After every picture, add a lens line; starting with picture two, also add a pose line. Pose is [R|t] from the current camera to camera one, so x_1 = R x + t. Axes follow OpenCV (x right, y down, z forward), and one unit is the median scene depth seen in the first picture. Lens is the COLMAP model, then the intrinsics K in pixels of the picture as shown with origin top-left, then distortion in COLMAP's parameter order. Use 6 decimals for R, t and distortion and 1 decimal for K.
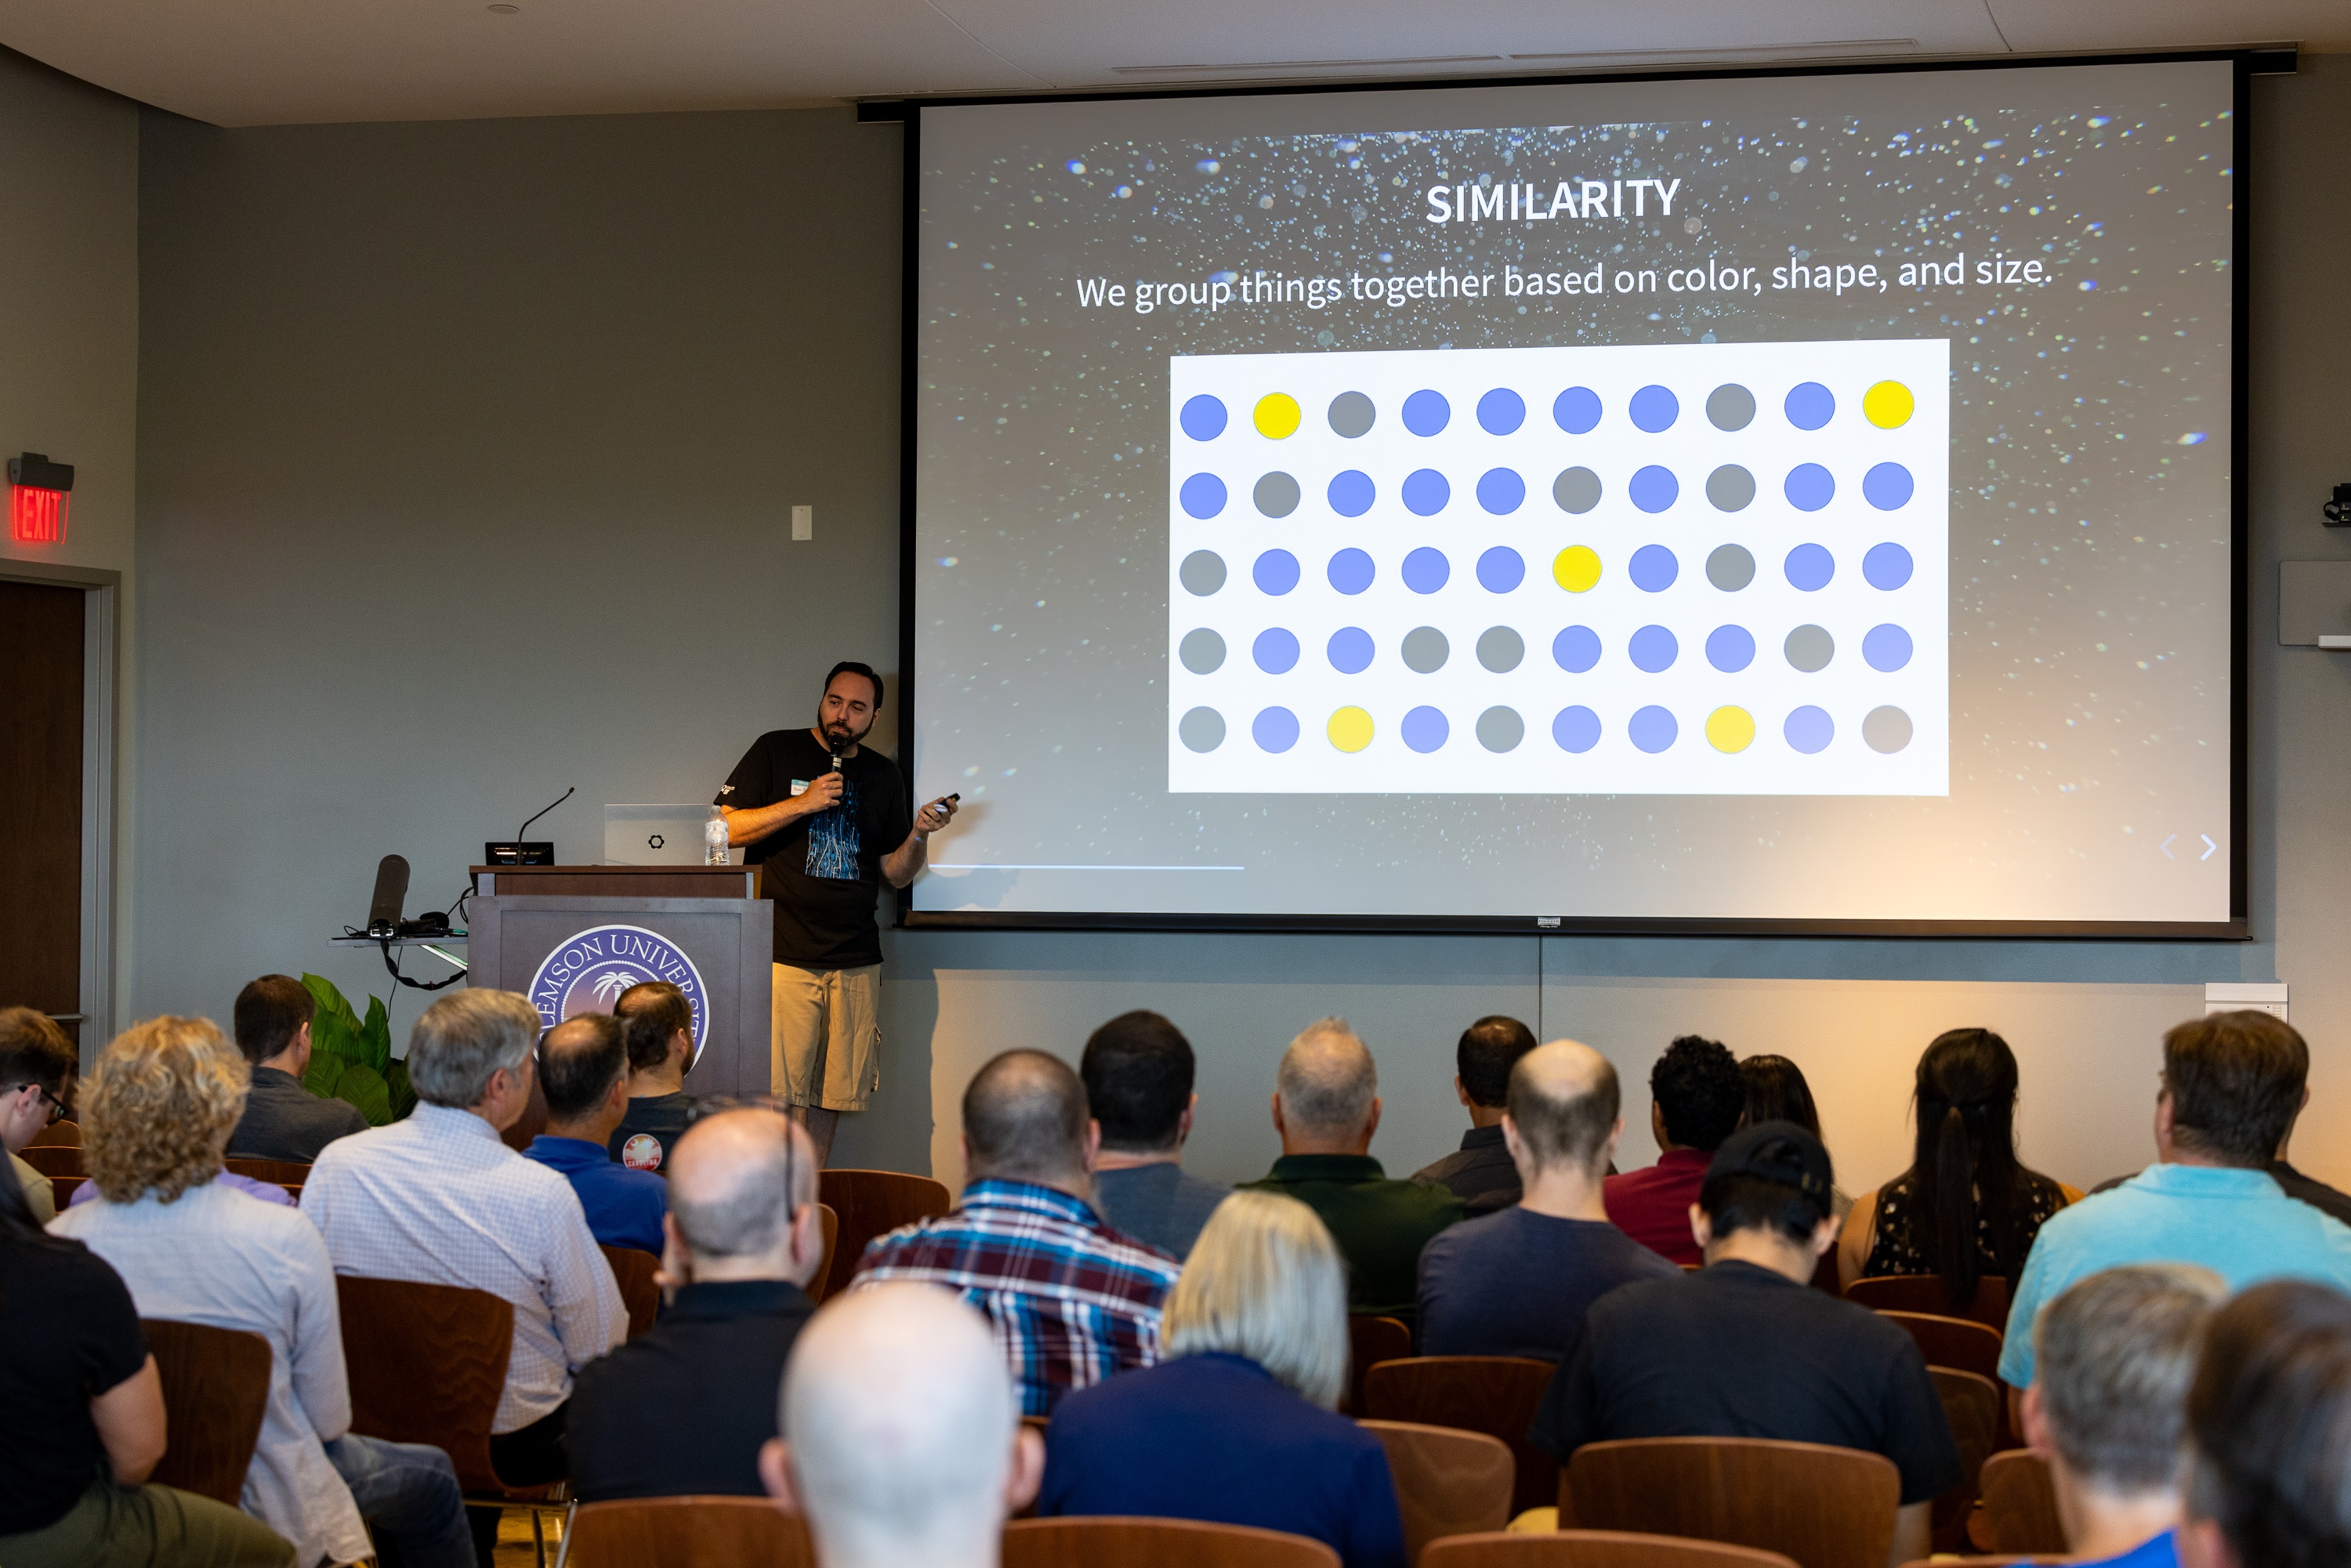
lens RADIAL K [[4847.8, 0, 1175.6], [0, 4847.8, 836.3], [0, 0, 1]] dist [0.192184, 0.259016]
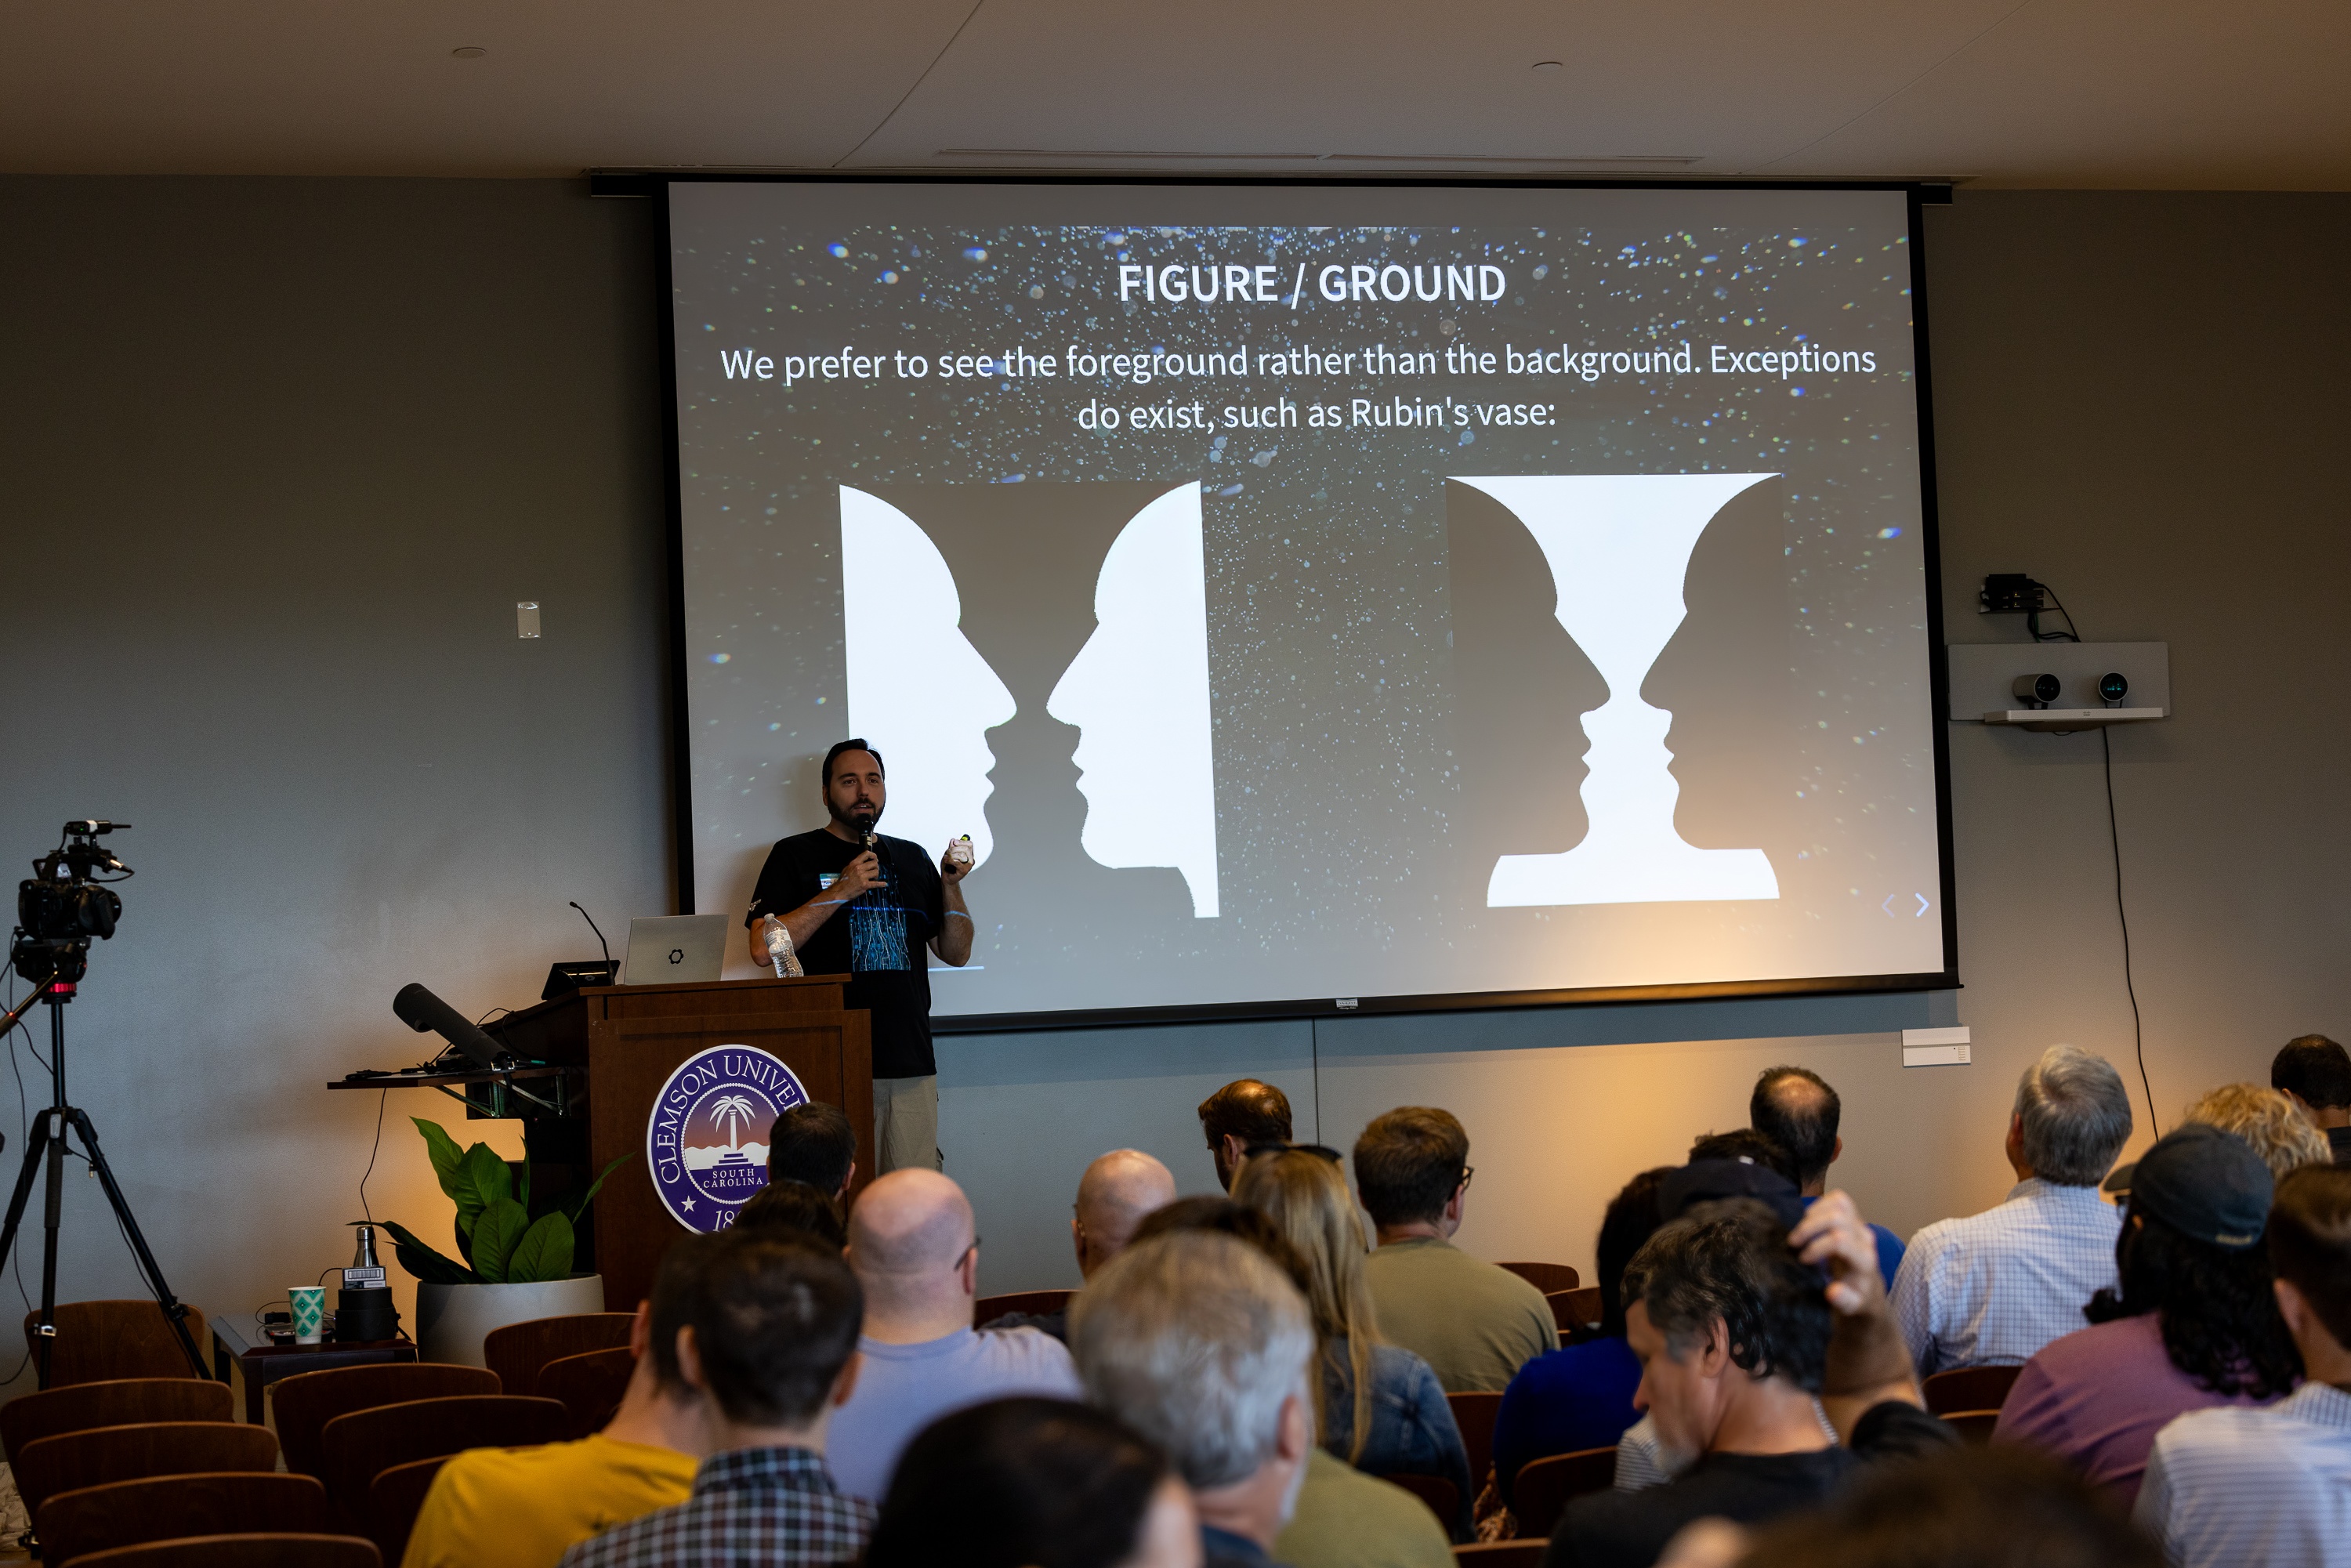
lens RADIAL K [[4747.3, 0, 1170.1], [0, 4747.3, 835.5], [0, 0, 1]] dist [0.213814, 0.453298]
pose [[0.861787, -0.029032, 0.506439, -0.472104], [0.042941, 0.998953, -0.015805, -0.003567], [-0.505450, 0.035367, 0.862131, 0.161426]]
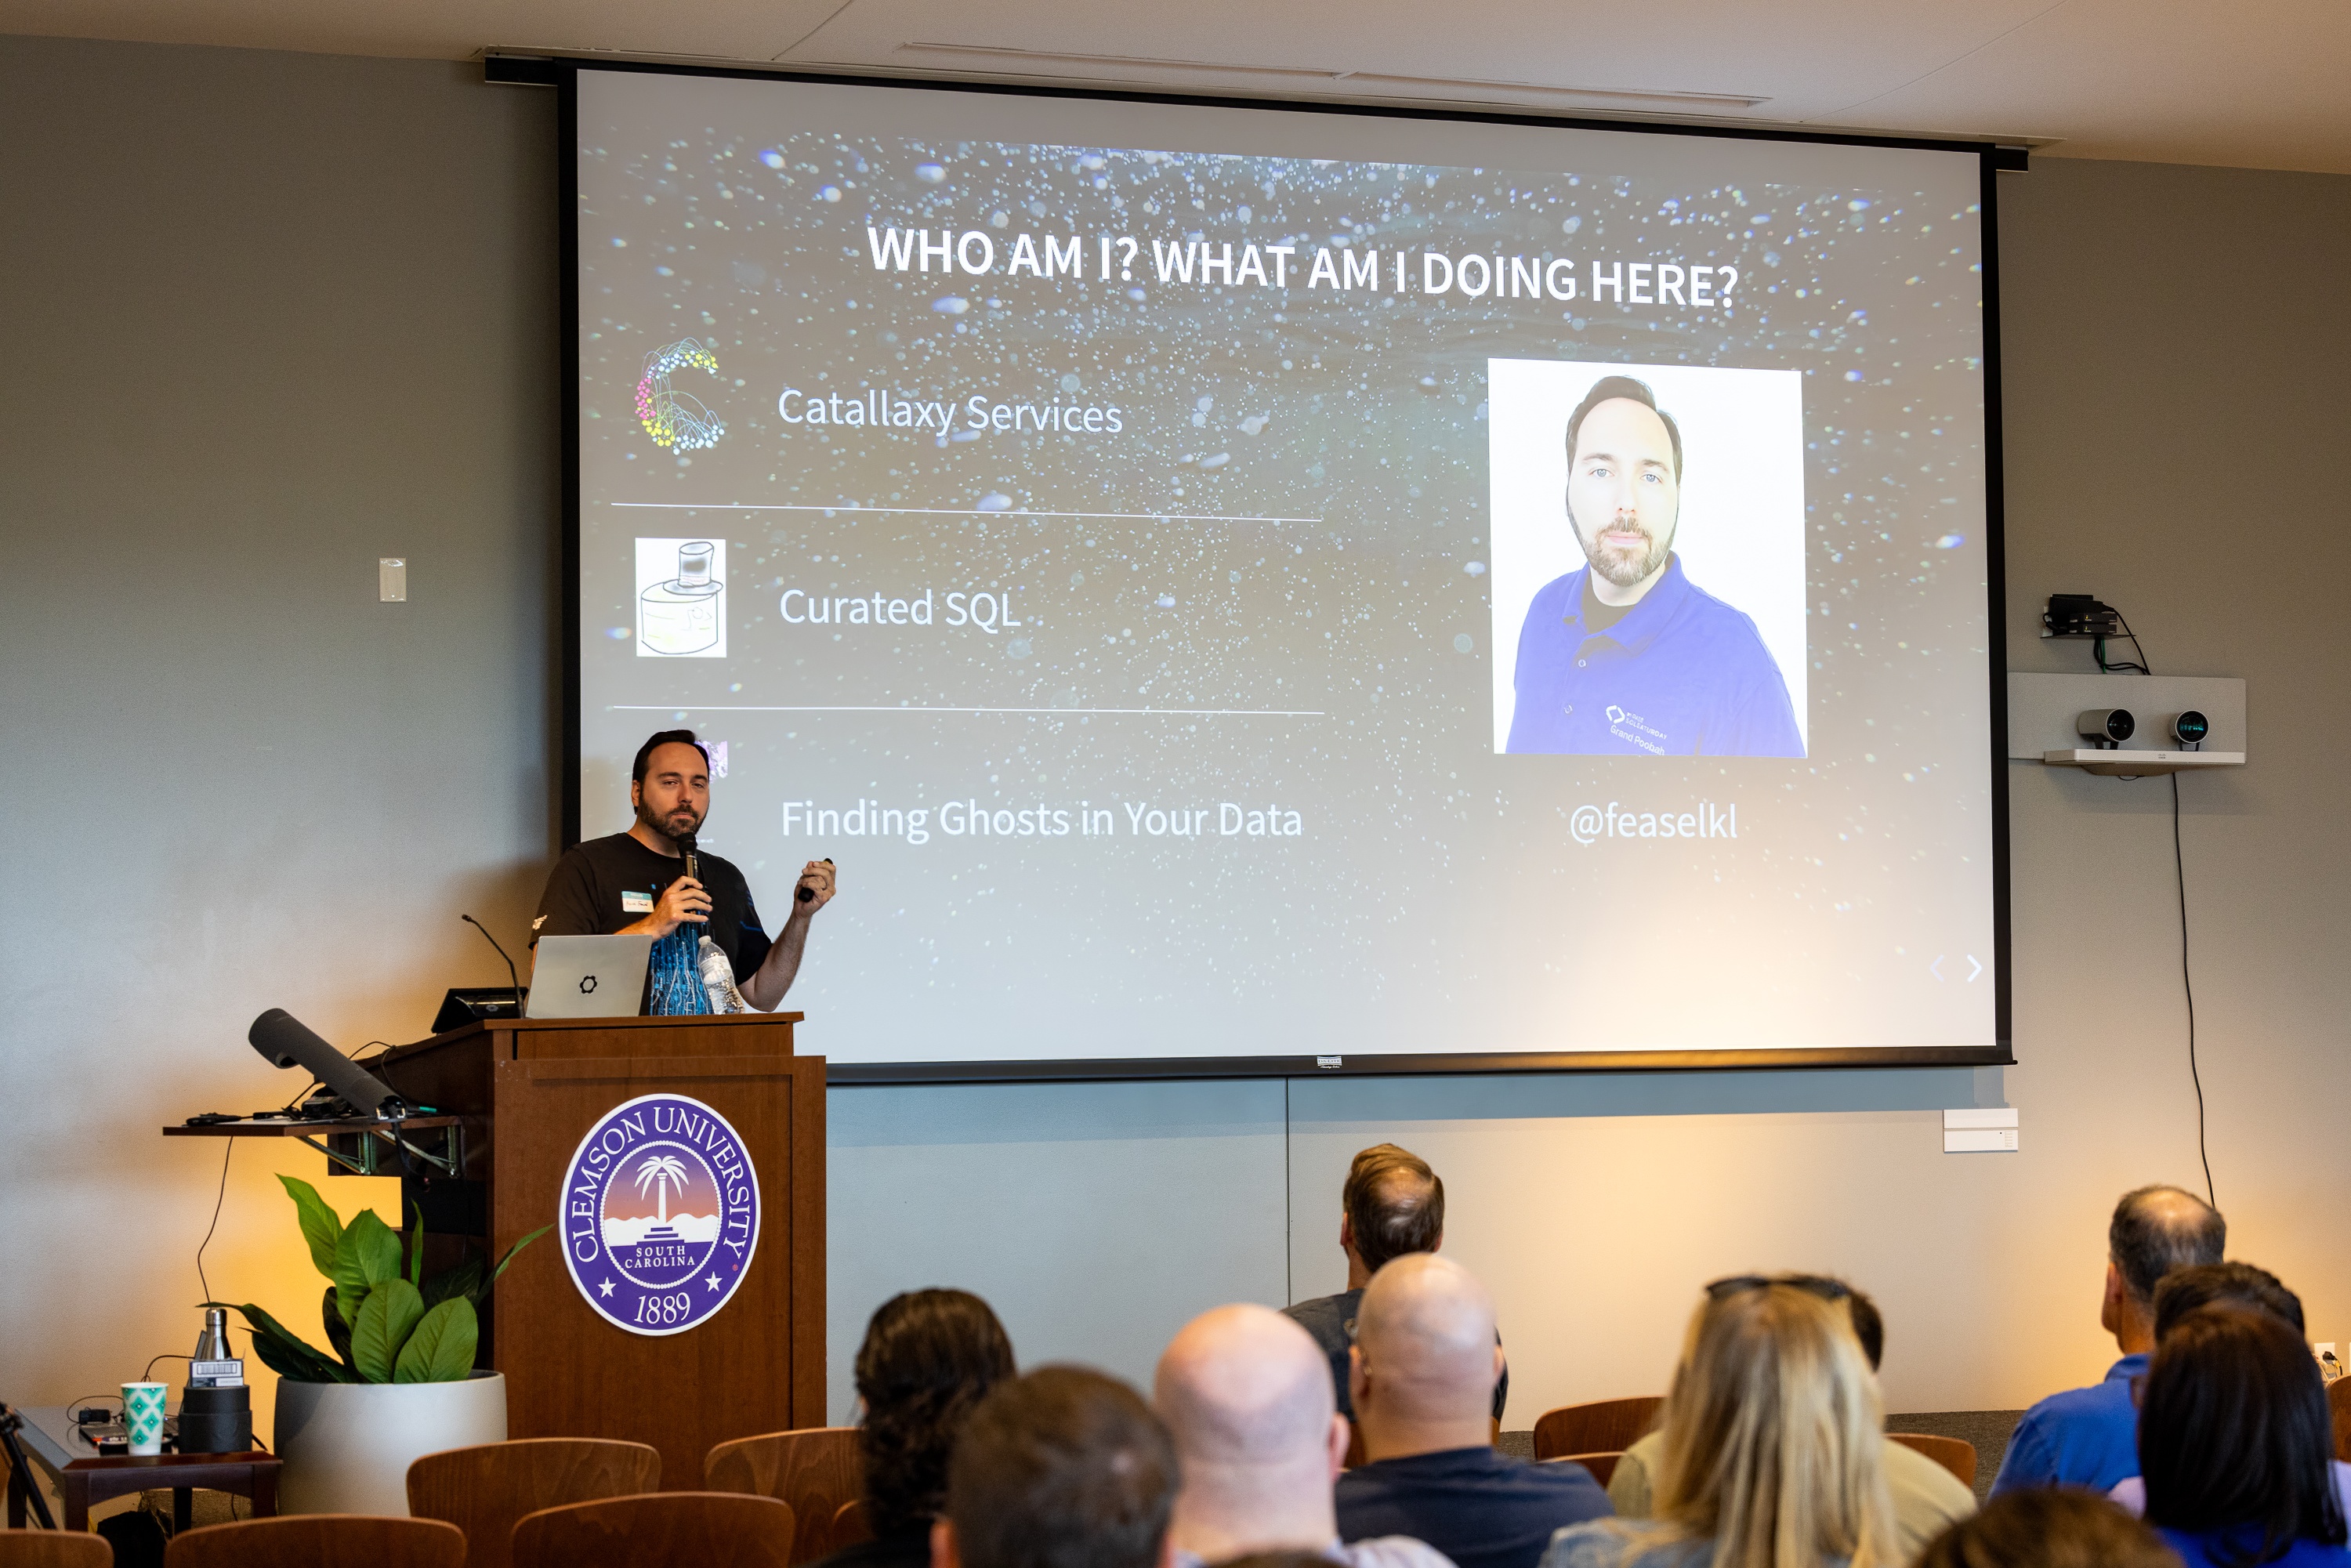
lens RADIAL K [[4783.7, 0, 1175.5], [0, 4783.7, 784.0], [0, 0, 1]] dist [0.145357, 0.511974]
pose [[0.822887, 0.009379, 0.568128, -0.448192], [0.012296, 0.999336, -0.034307, -0.003421], [-0.568072, 0.035217, 0.822225, 0.313767]]
